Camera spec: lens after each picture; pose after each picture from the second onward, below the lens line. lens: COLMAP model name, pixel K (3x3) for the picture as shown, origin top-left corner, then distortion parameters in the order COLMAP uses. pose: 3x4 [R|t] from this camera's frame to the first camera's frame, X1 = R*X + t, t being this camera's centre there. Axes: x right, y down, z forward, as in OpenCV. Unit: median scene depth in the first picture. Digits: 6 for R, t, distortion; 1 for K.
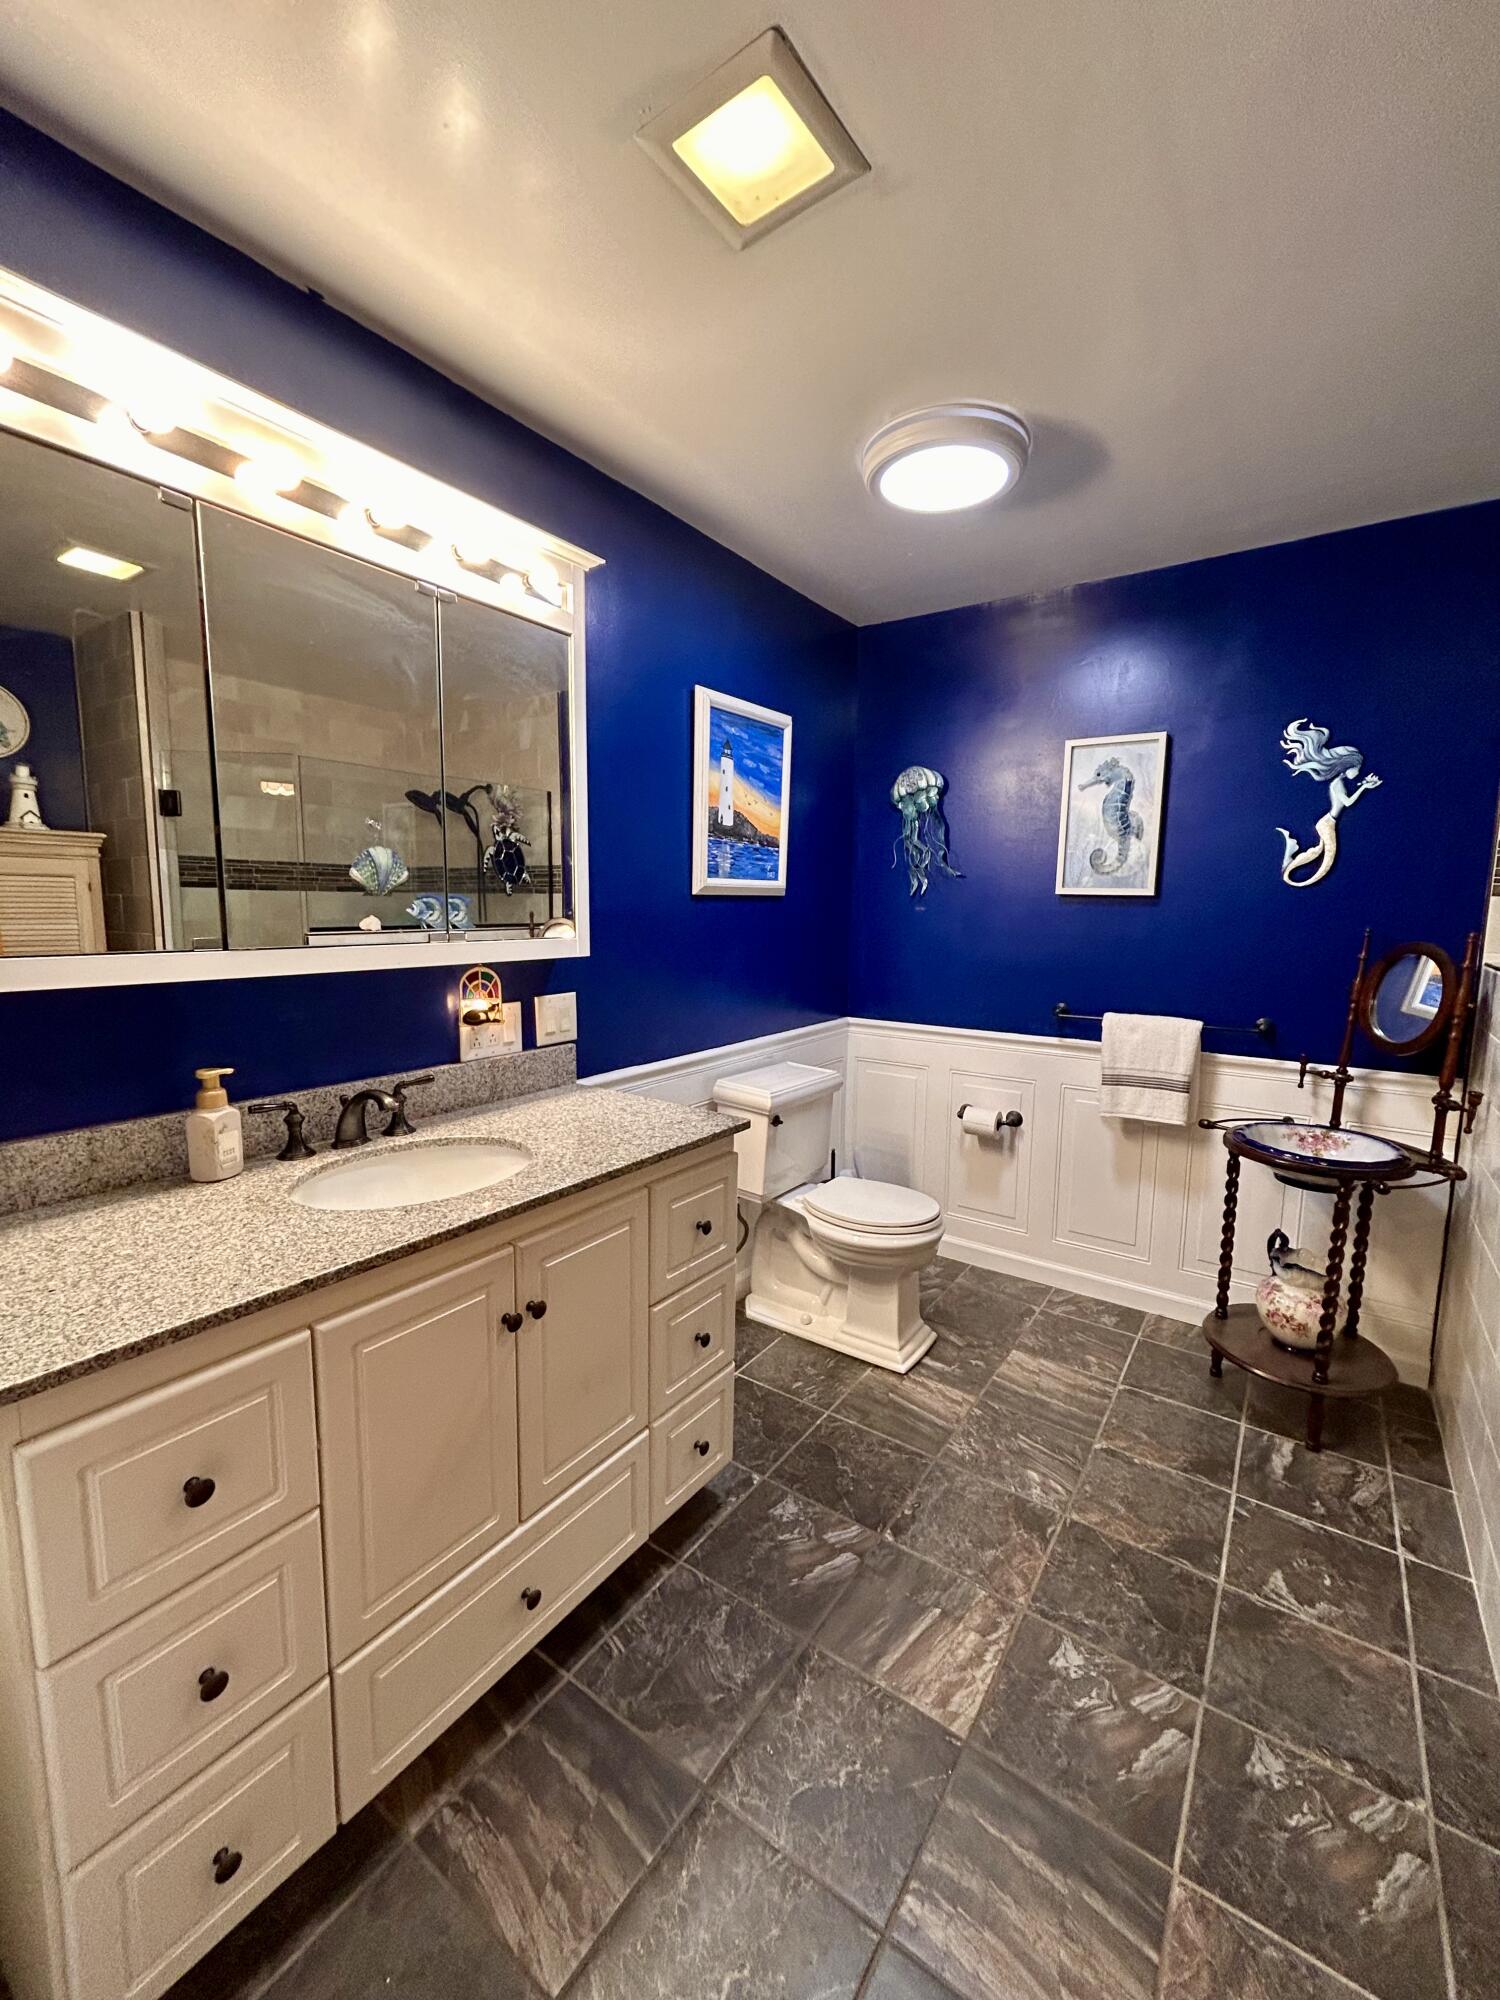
lens RADIAL K [[808.8, 0, 752.7], [0, 808.8, 1001.2], [0, 0, 1]] dist [0.001033, -0.000717]
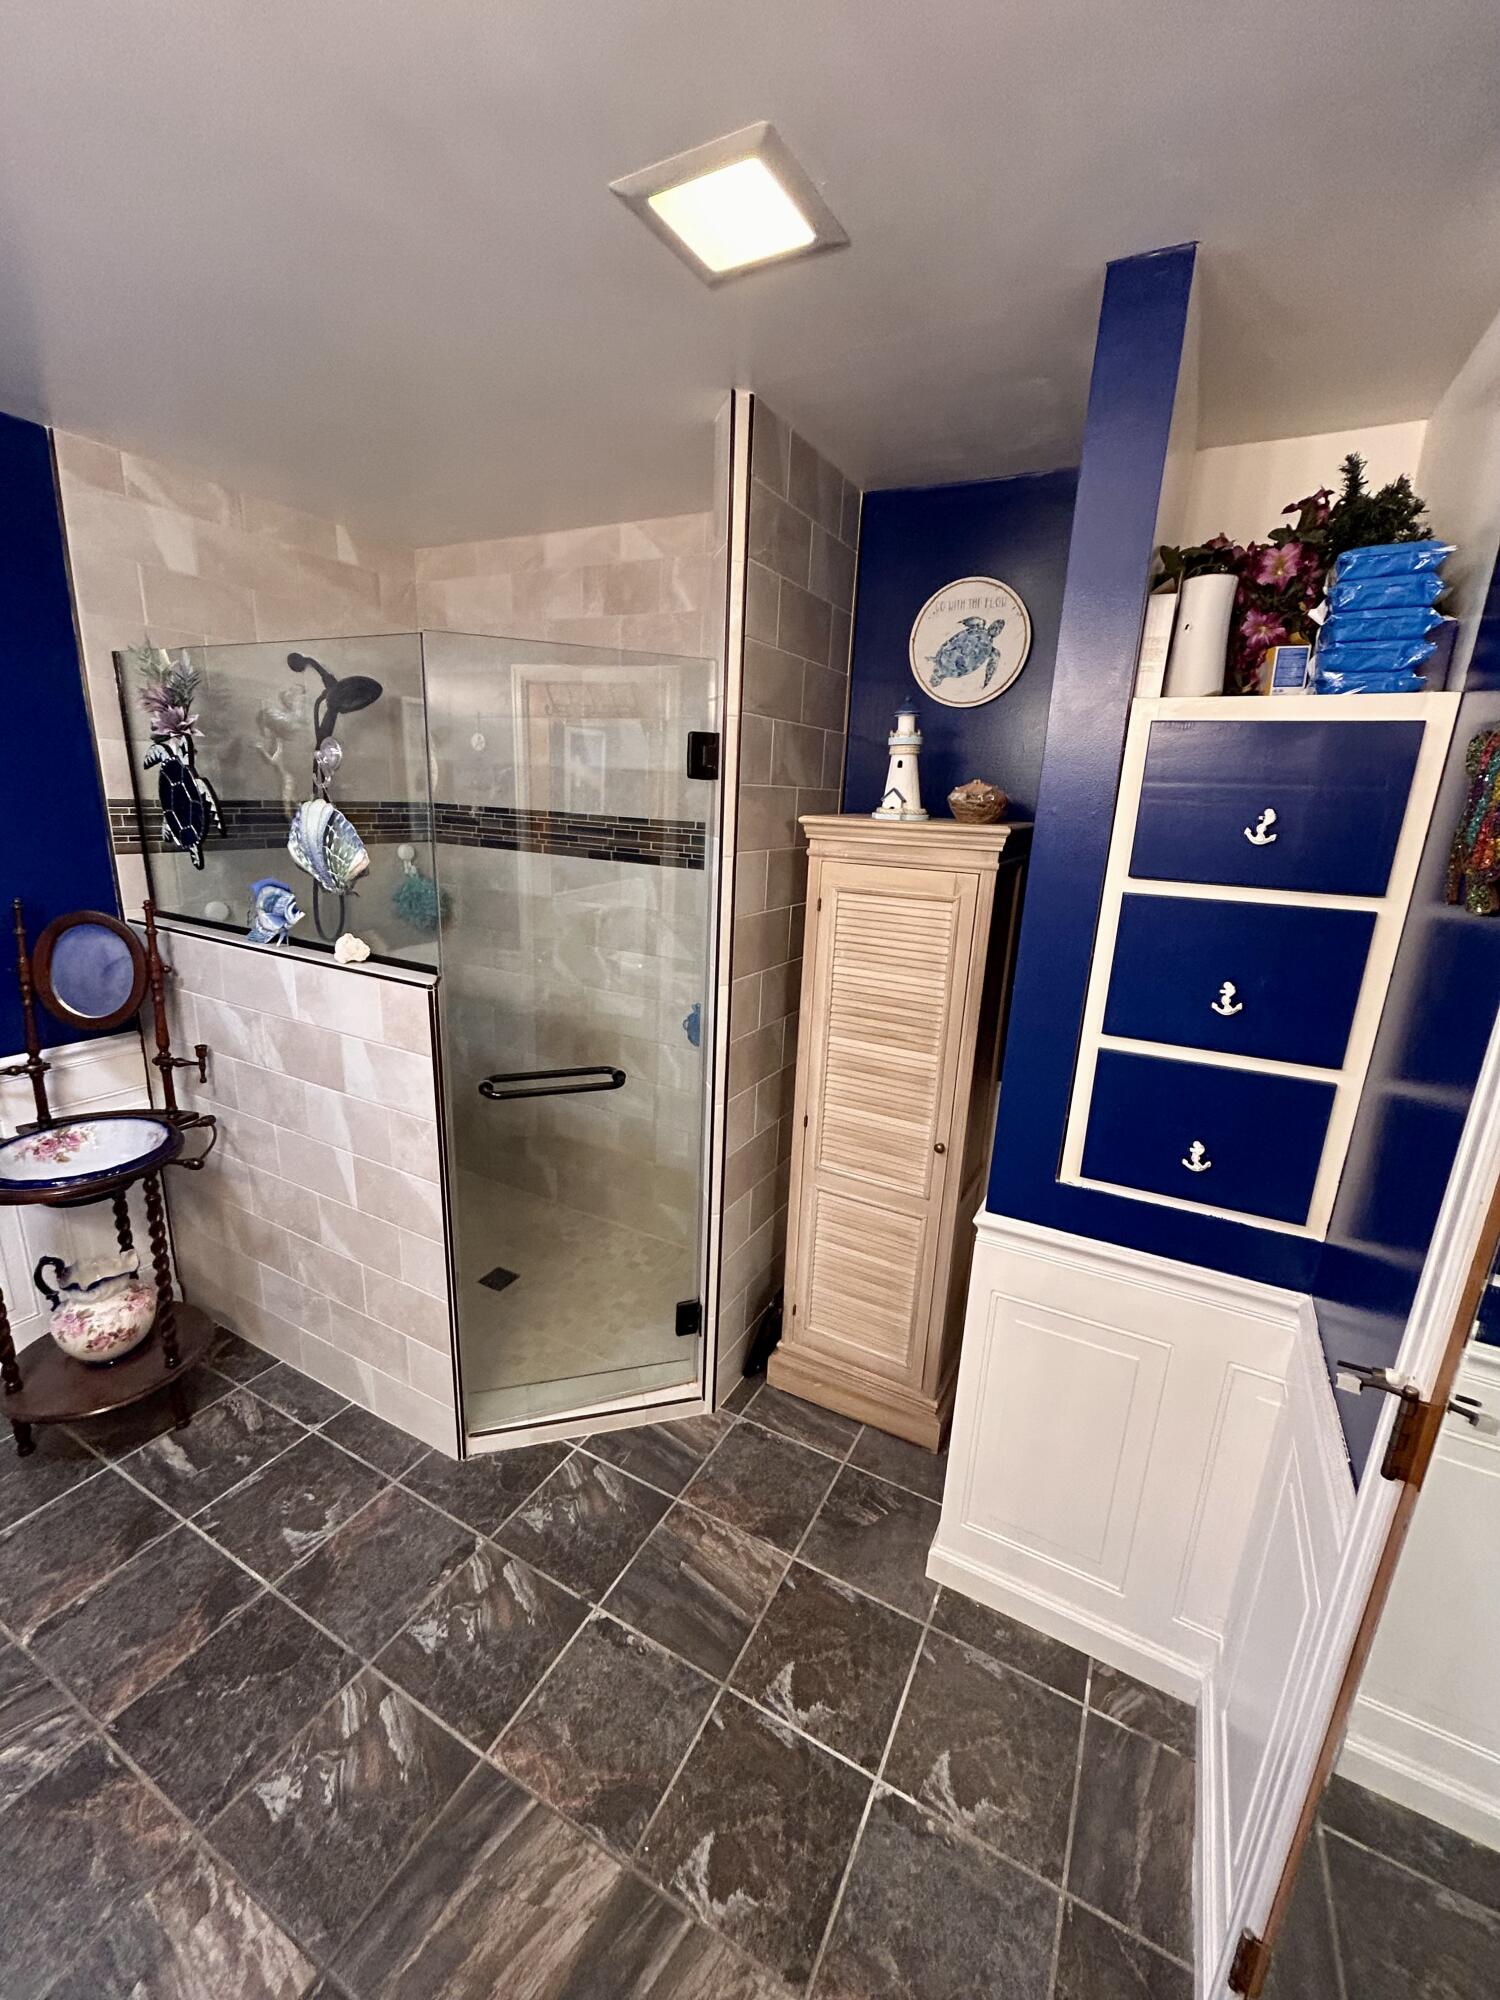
lens RADIAL K [[808.8, 0, 752.7], [0, 808.8, 1001.2], [0, 0, 1]] dist [0.001033, -0.000717]
pose [[-0.120950, -0.271421, 0.954831, -0.247750], [0.075544, 0.956586, 0.281489, -0.211686], [-0.989780, 0.106178, -0.095195, 0.379943]]
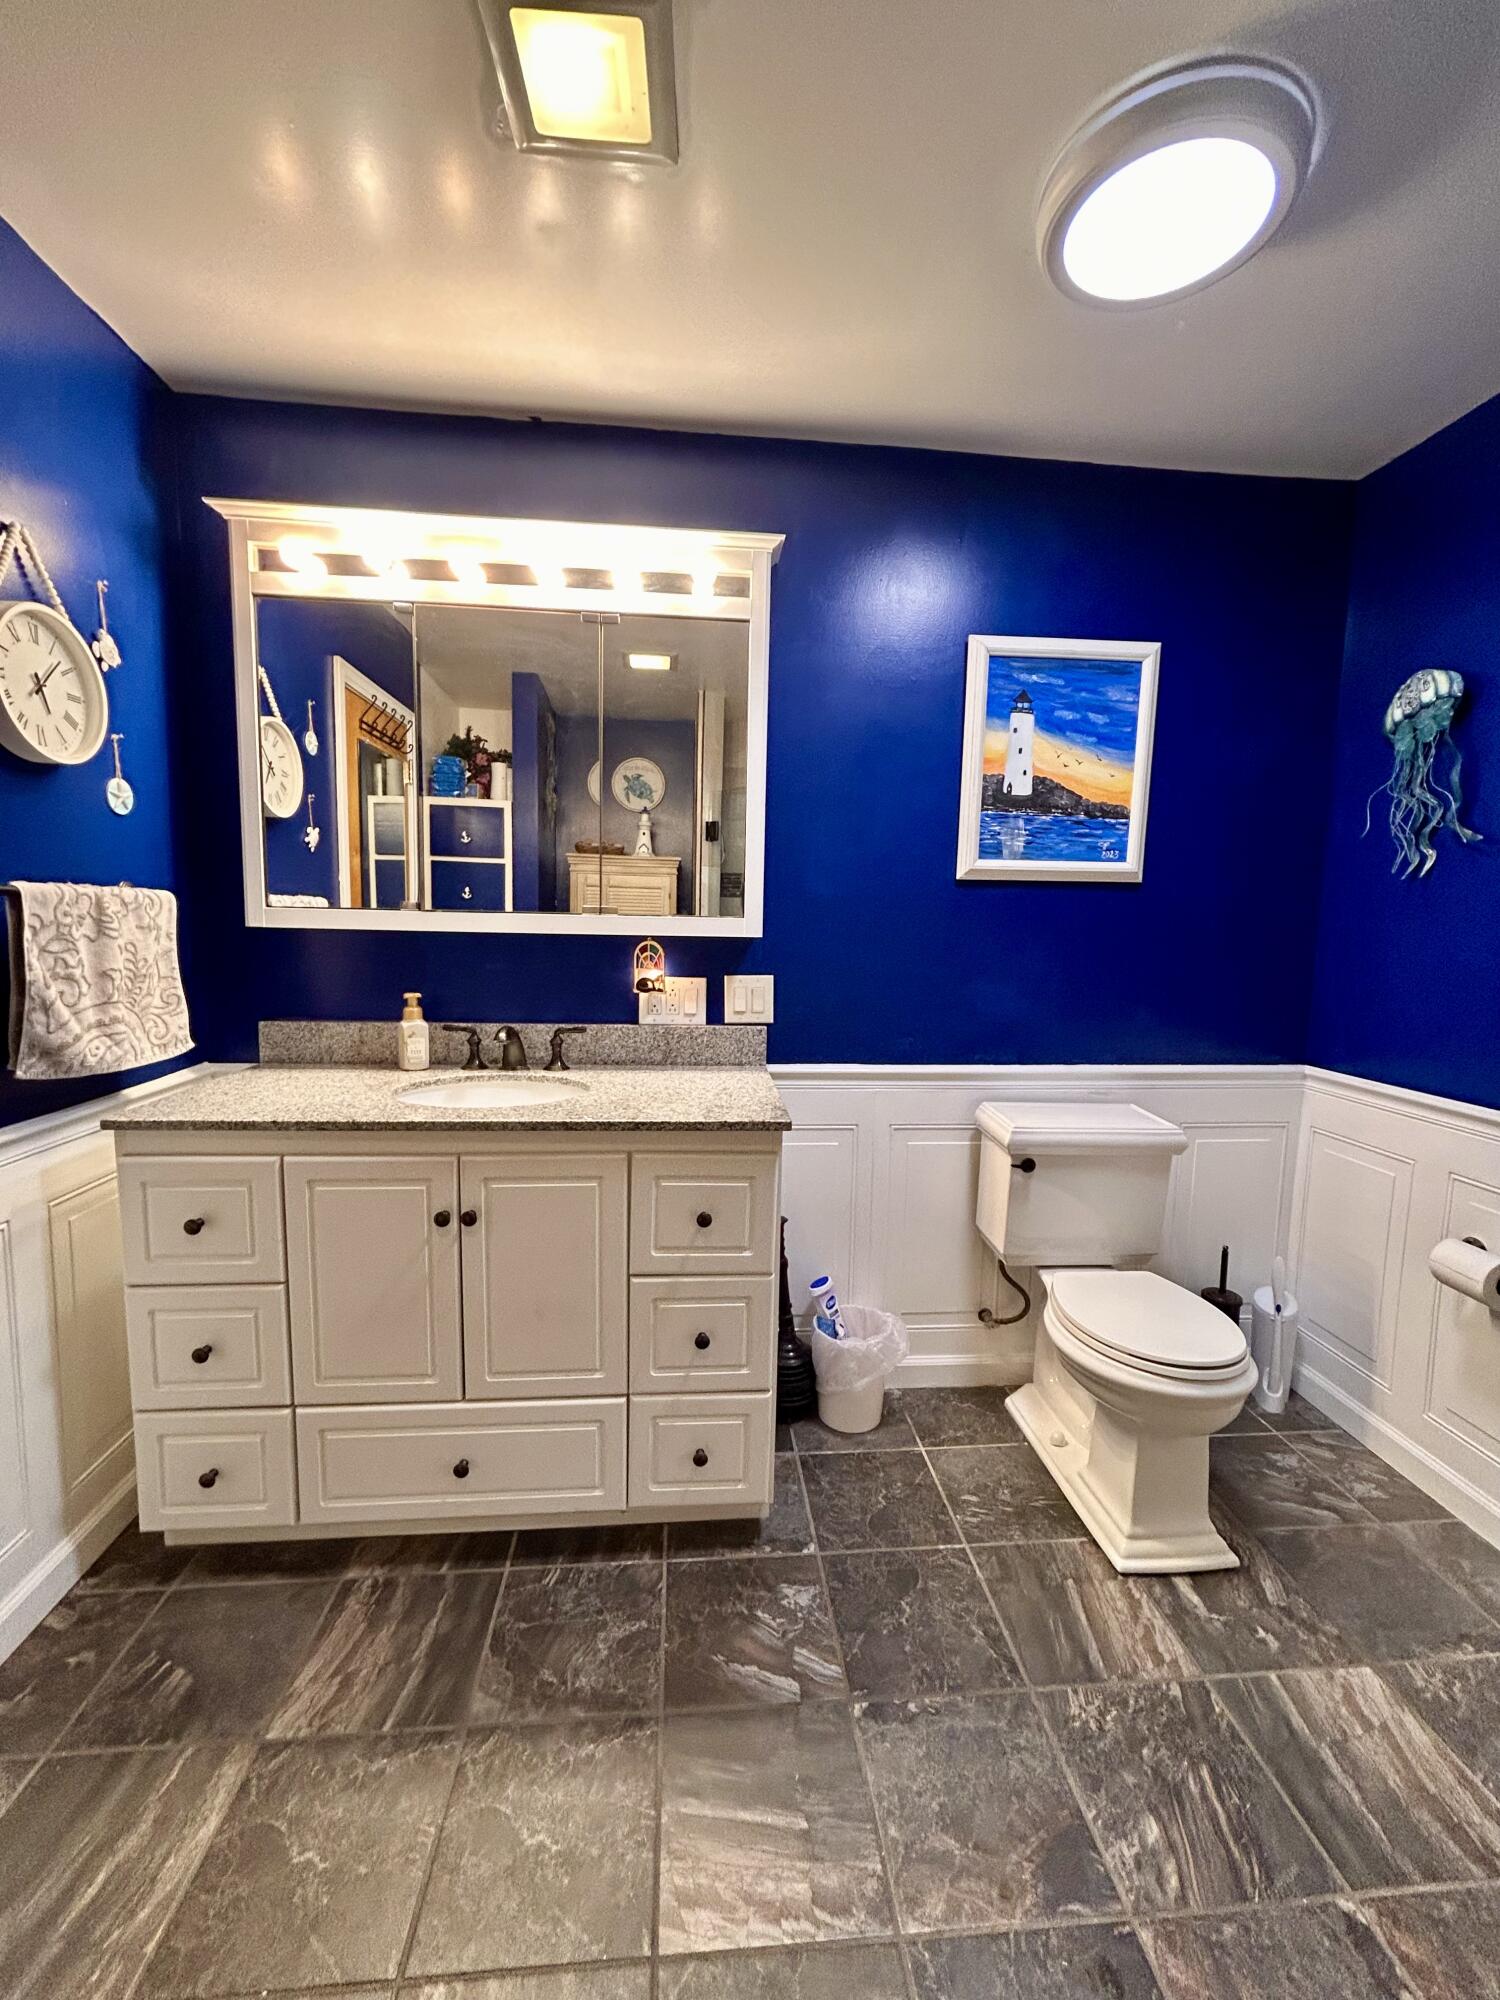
lens RADIAL K [[806.1, 0, 750.0], [0, 806.1, 1000.0], [0, 0, 1]] dist [-0.000725, -0.000084]
pose [[0.641613, 0.079268, -0.762922, 0.602922], [-0.105024, 0.994357, 0.014989, 0.008385], [0.759805, 0.070508, 0.646317, 0.384614]]
